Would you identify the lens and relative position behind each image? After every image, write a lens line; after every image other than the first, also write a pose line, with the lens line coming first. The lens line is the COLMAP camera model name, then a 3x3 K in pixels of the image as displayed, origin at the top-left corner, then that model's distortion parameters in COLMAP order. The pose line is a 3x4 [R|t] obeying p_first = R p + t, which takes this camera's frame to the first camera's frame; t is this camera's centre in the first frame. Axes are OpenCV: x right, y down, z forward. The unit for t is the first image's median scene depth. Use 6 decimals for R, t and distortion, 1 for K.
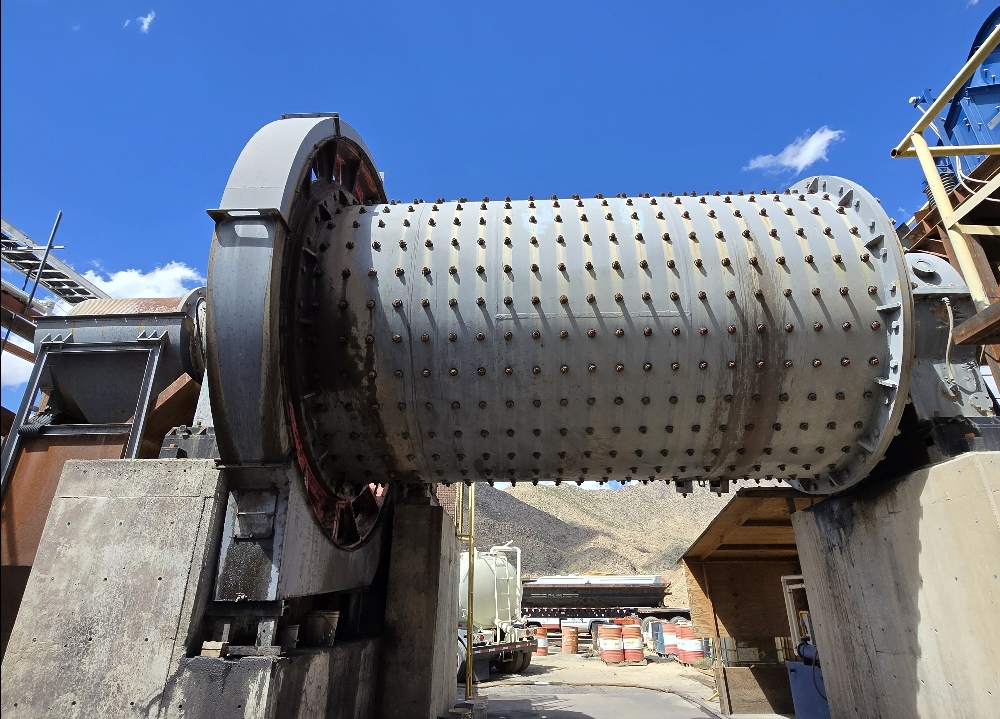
lens RADIAL K [[521.2, 0, 501.5], [0, 521.2, 397.5], [0, 0, 1]] dist [-0.002706, -0.000220]
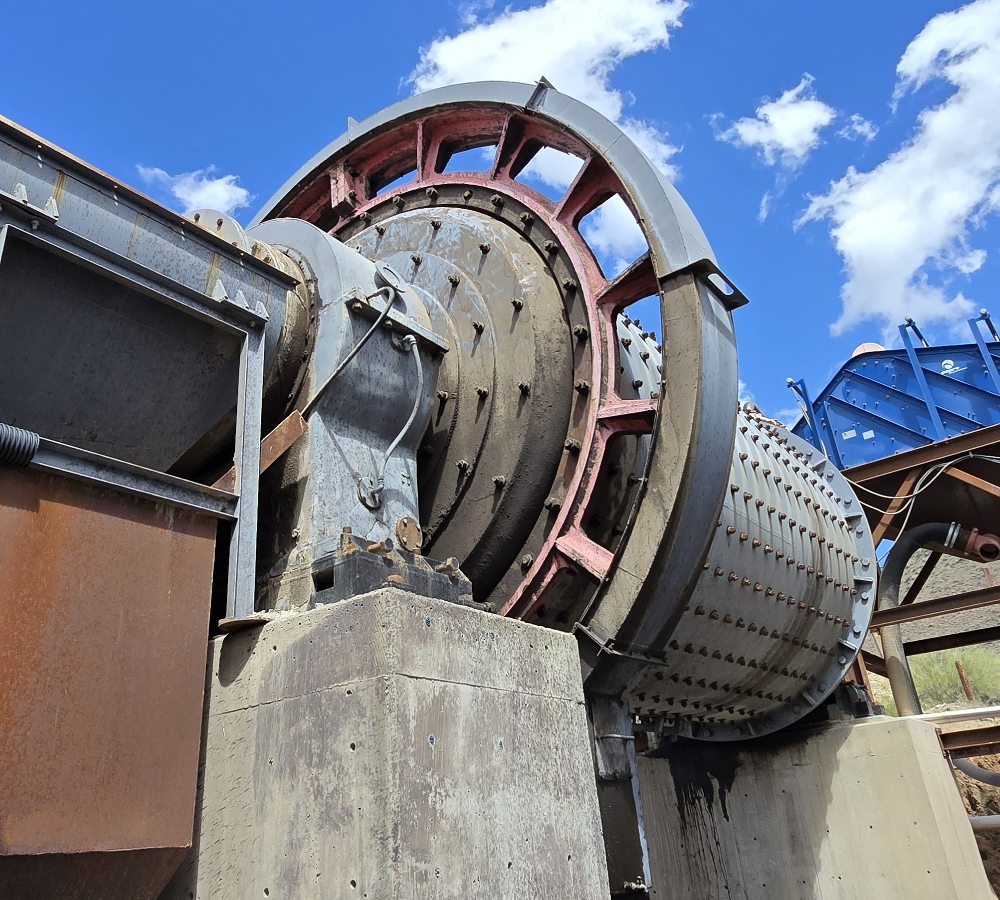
lens RADIAL K [[846.1, 0, 499.3], [0, 846.1, 449.5], [0, 0, 1]] dist [0.005885, -0.000645]
pose [[0.604477, 0.303778, 0.736428, -1.352475], [-0.214093, 0.952377, -0.217124, 0.146346], [-0.767315, -0.026418, 0.640726, 0.484436]]
